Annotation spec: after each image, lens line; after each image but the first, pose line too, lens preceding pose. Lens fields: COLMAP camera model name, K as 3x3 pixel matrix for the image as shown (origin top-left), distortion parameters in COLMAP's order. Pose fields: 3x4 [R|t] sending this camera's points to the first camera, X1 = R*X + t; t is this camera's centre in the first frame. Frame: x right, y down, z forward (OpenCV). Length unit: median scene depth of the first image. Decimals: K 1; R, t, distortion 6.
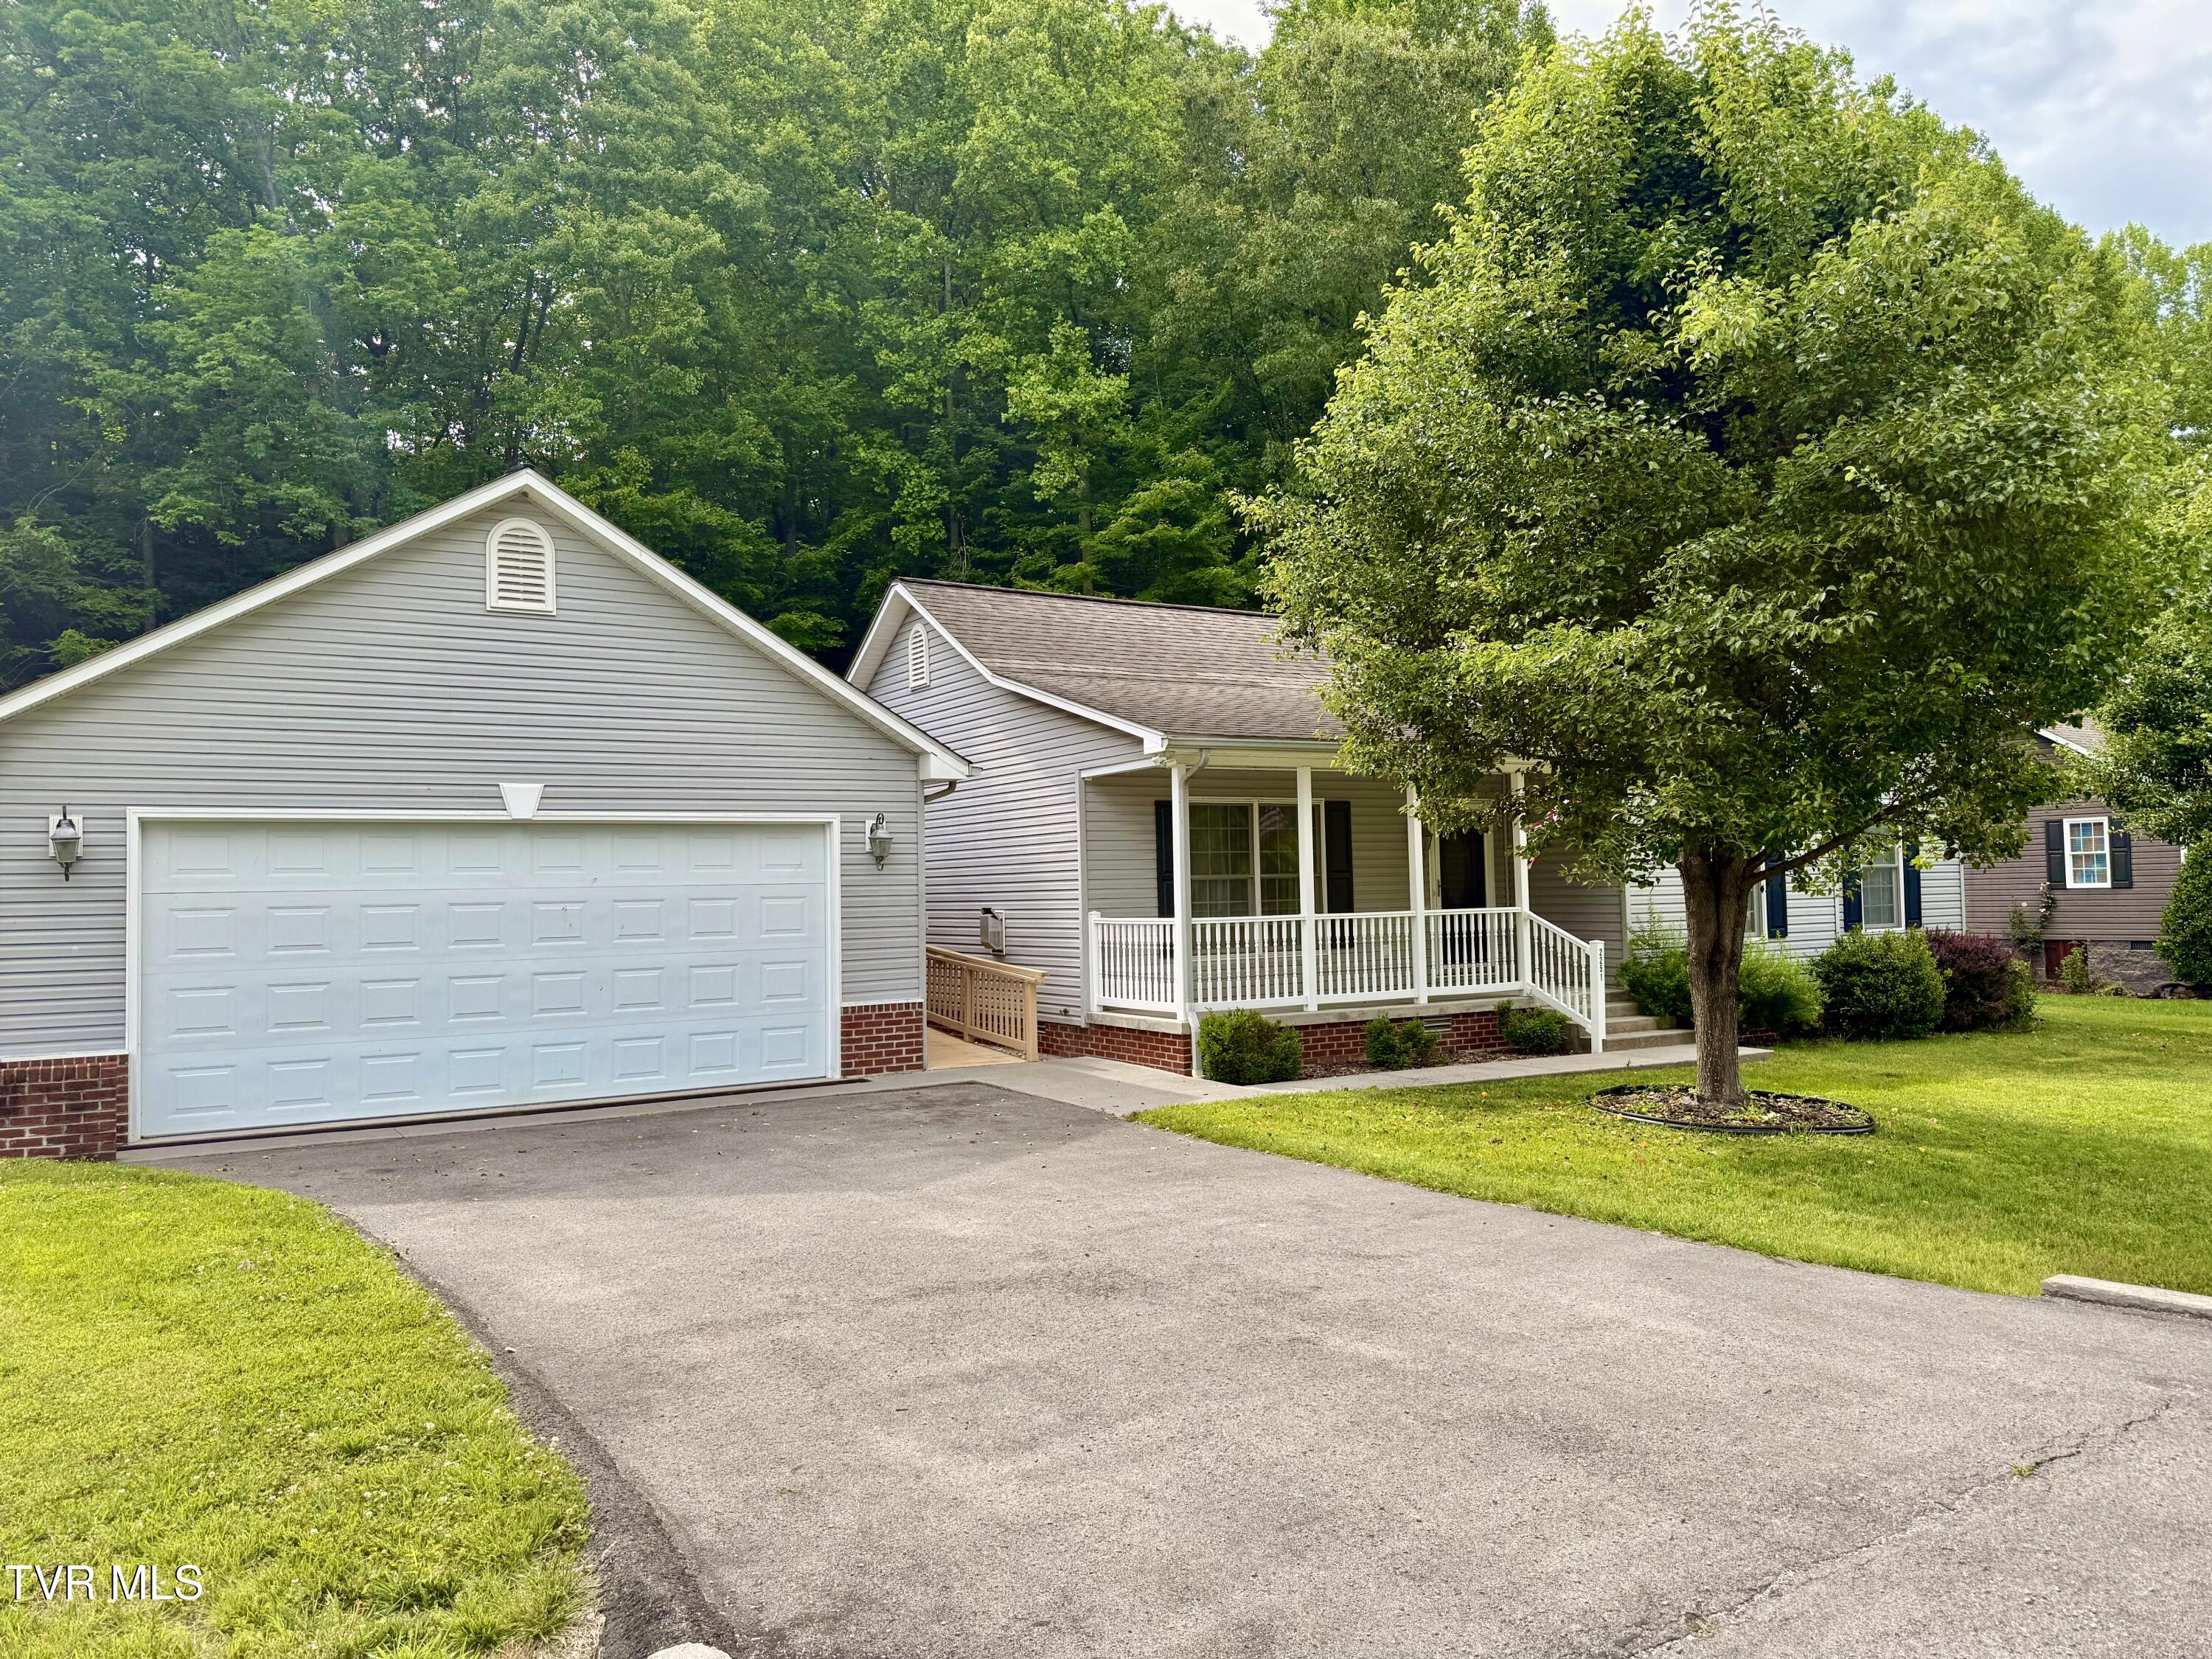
lens RADIAL K [[1536.6, 0, 1148.6], [0, 1536.6, 831.5], [0, 0, 1]] dist [-0.024908, -0.002076]
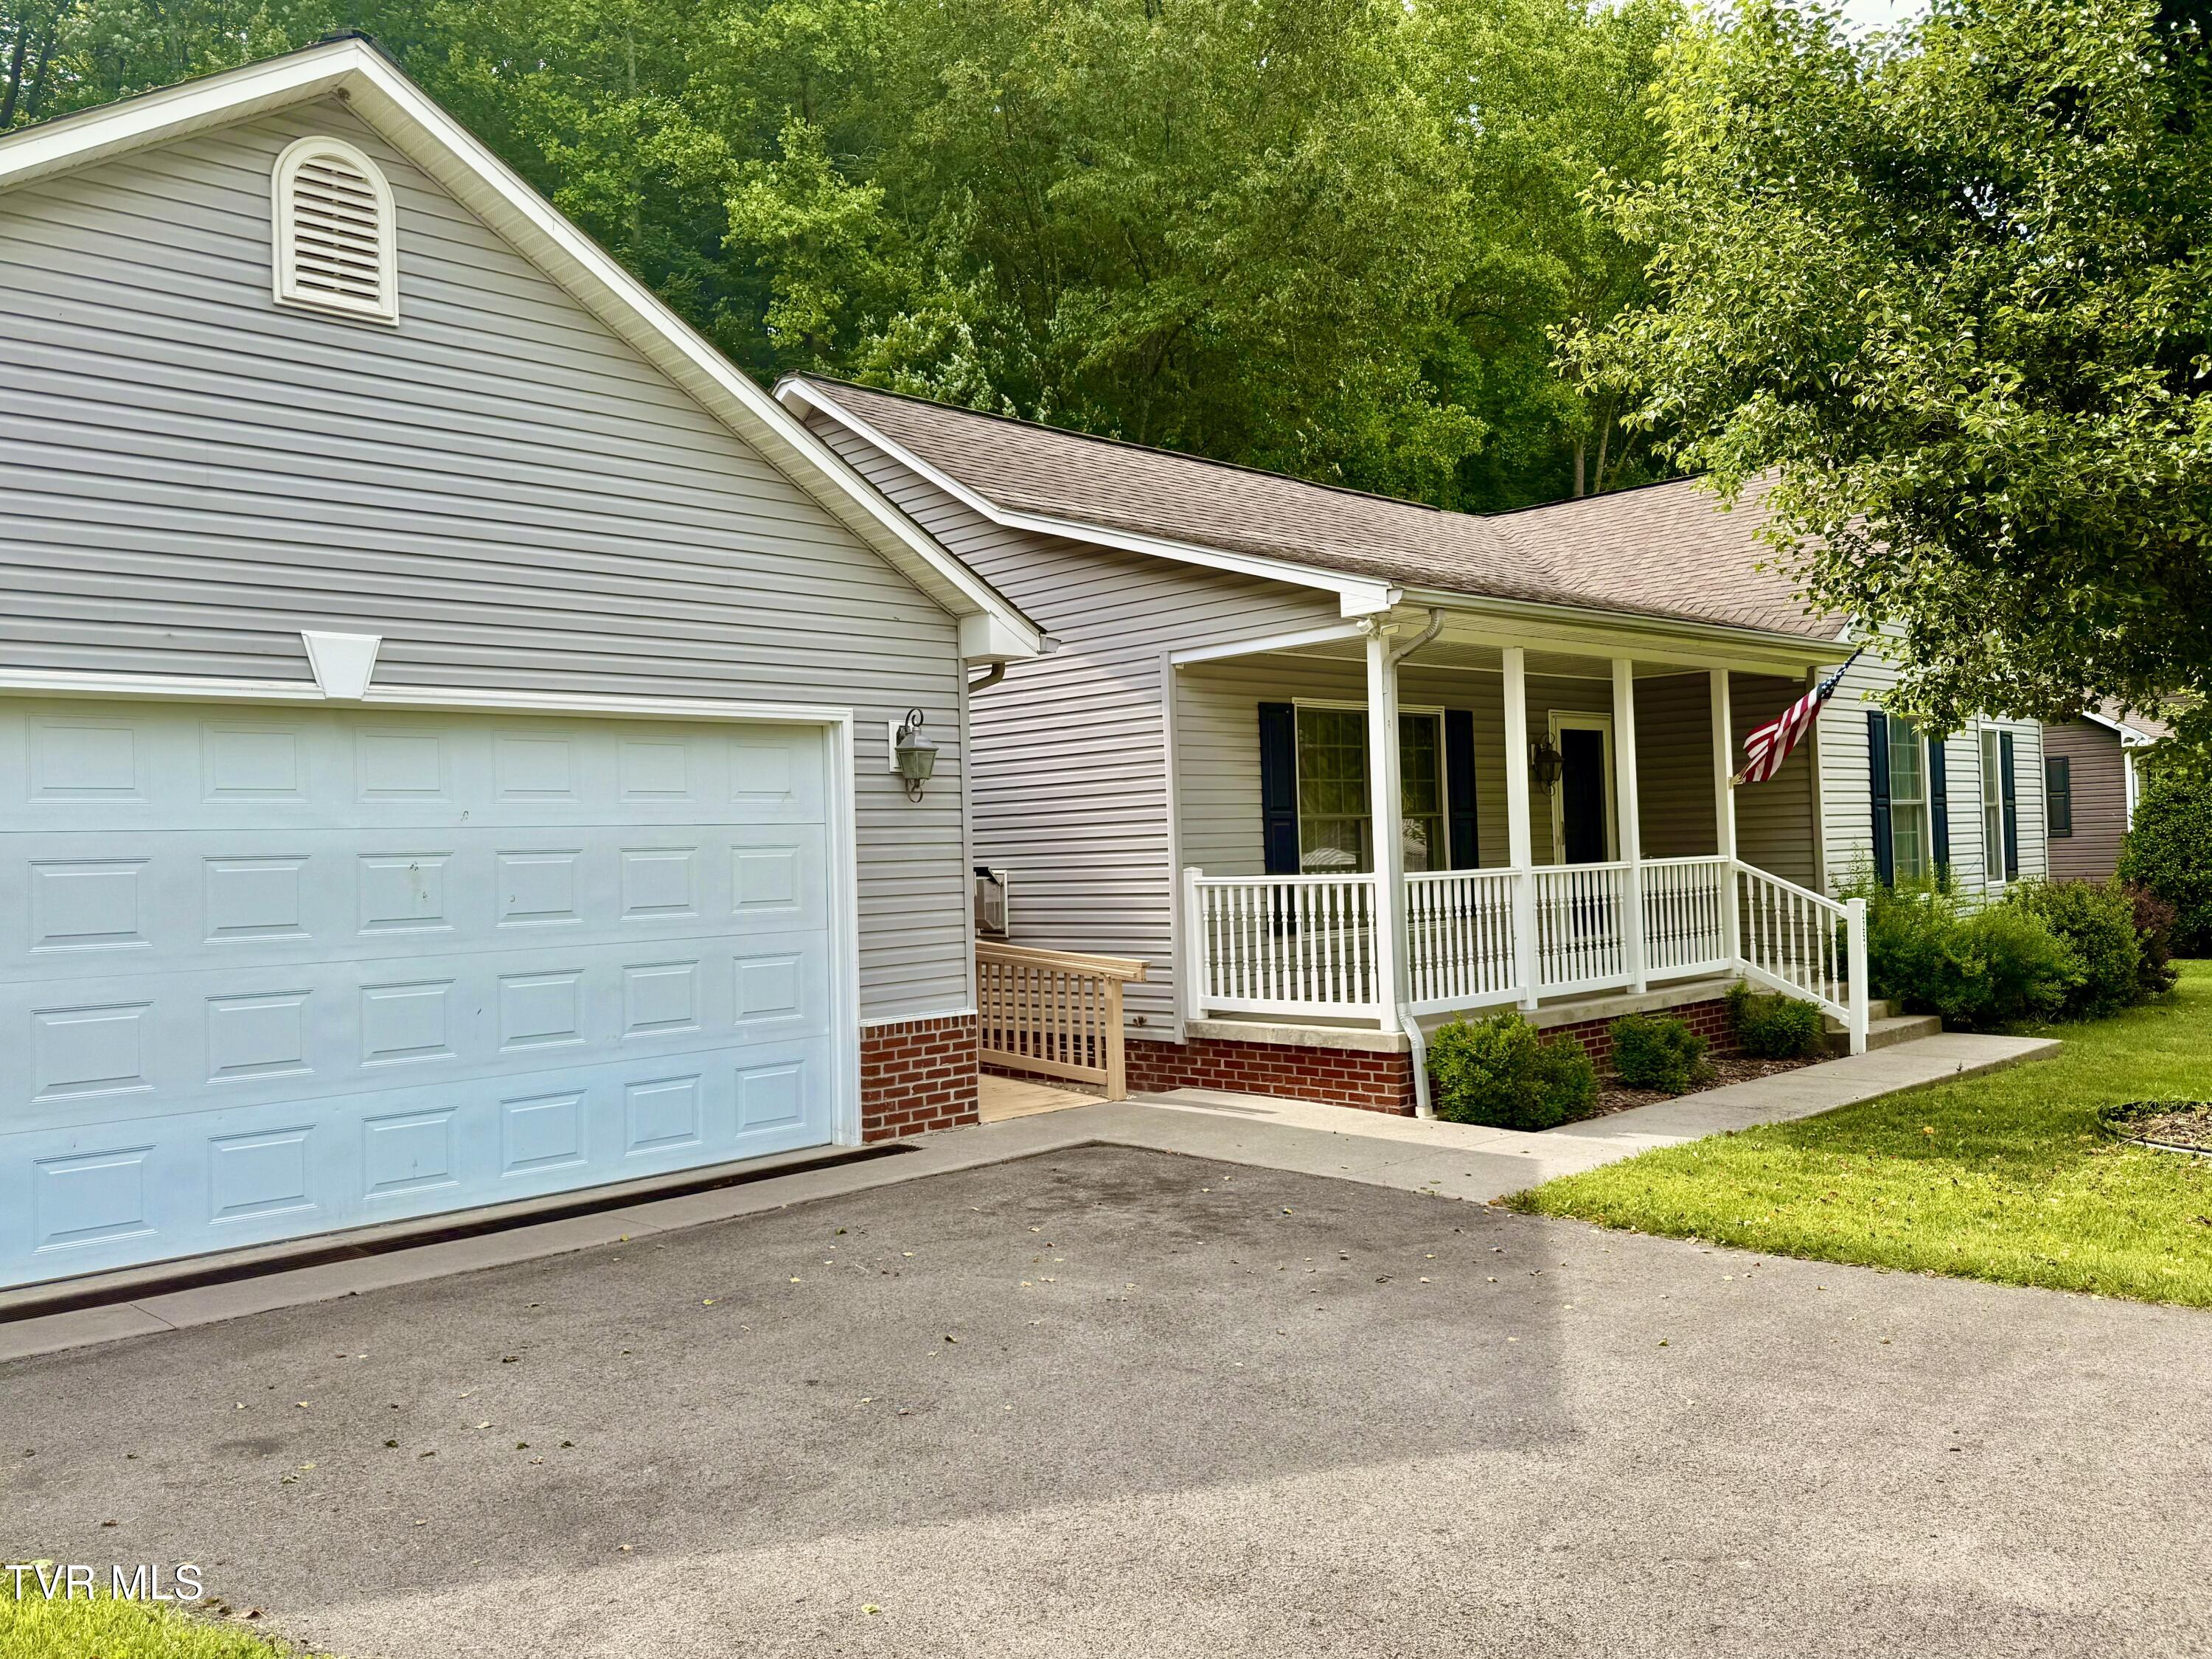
lens RADIAL K [[1735.9, 0, 1160.0], [0, 1735.9, 825.1], [0, 0, 1]] dist [-0.032603, 0.003196]
pose [[0.972111, -0.005125, 0.234467, -0.230540], [0.001218, 0.999858, 0.016805, 0.022006], [-0.234520, -0.016051, 0.971979, 0.291526]]
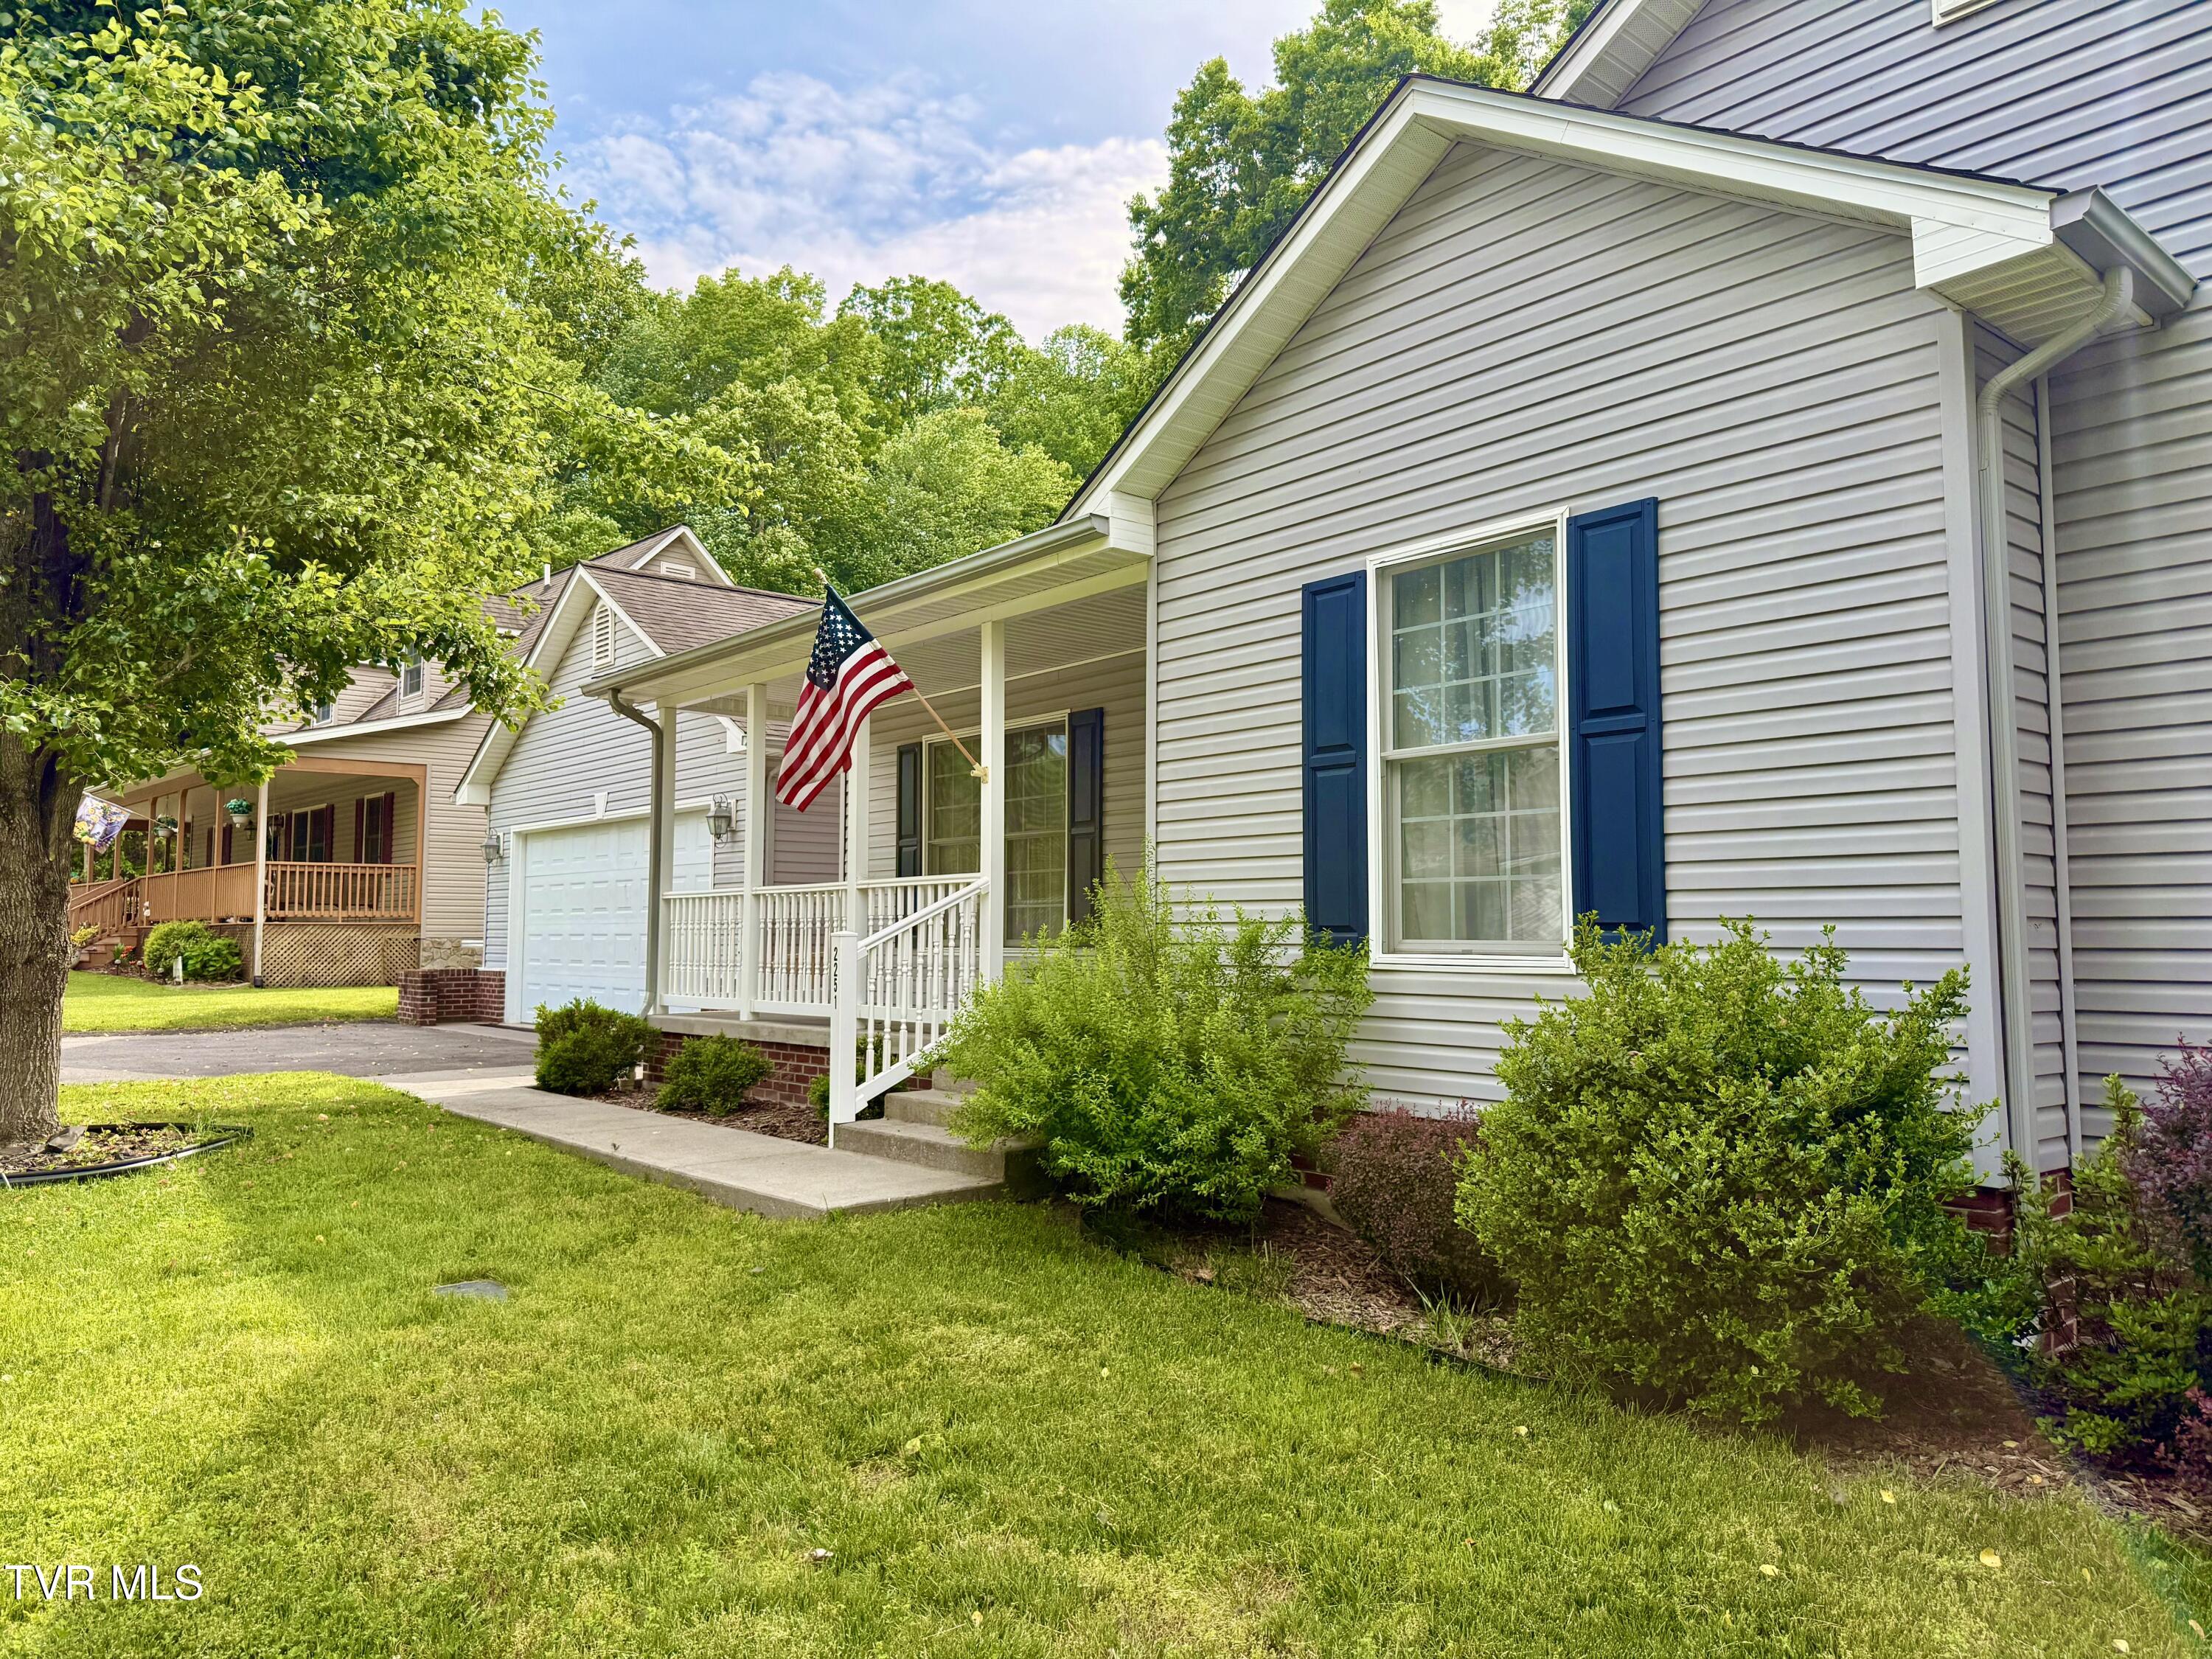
lens RADIAL K [[1536.6, 0, 1148.6], [0, 1536.6, 831.5], [0, 0, 1]] dist [-0.024908, -0.002076]
pose [[0.158576, -0.048356, -0.986162, 0.847322], [0.036402, 0.998407, -0.043103, 0.066236], [0.986676, -0.029063, 0.160083, 1.069168]]
